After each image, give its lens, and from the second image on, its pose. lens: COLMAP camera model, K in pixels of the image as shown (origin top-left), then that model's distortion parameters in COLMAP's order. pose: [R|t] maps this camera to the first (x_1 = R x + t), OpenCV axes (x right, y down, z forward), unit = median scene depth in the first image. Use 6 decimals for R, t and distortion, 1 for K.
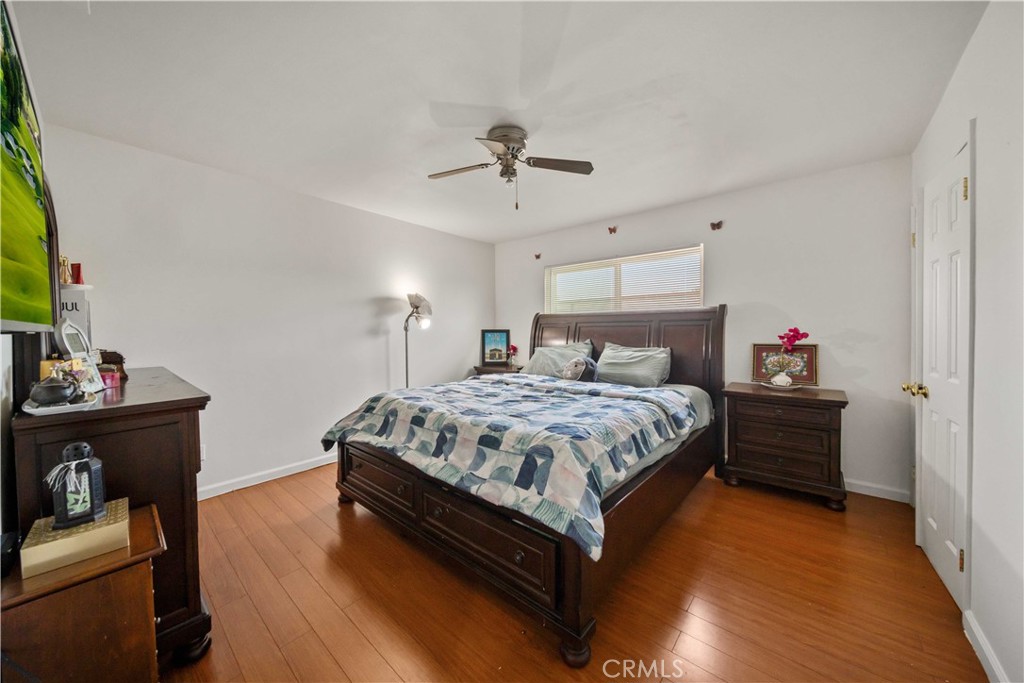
lens RADIAL K [[357.2, 0, 527.0], [0, 357.2, 337.3], [0, 0, 1]] dist [0.000101, 0.000000]
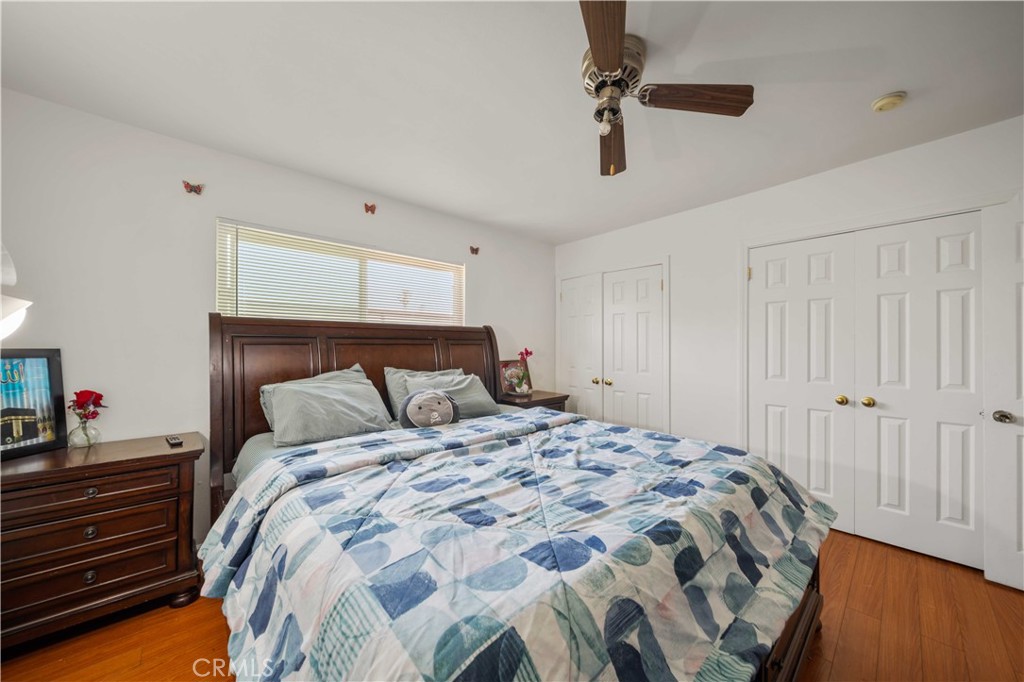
lens RADIAL K [[359.5, 0, 512.0], [0, 359.5, 341.0], [0, 0, 1]] dist [0.001906, -0.002102]
pose [[0.139790, 0.019135, 0.989996, -0.492828], [0.017826, 0.999603, -0.021838, -0.018827], [-0.990021, 0.020700, 0.139393, 0.729346]]
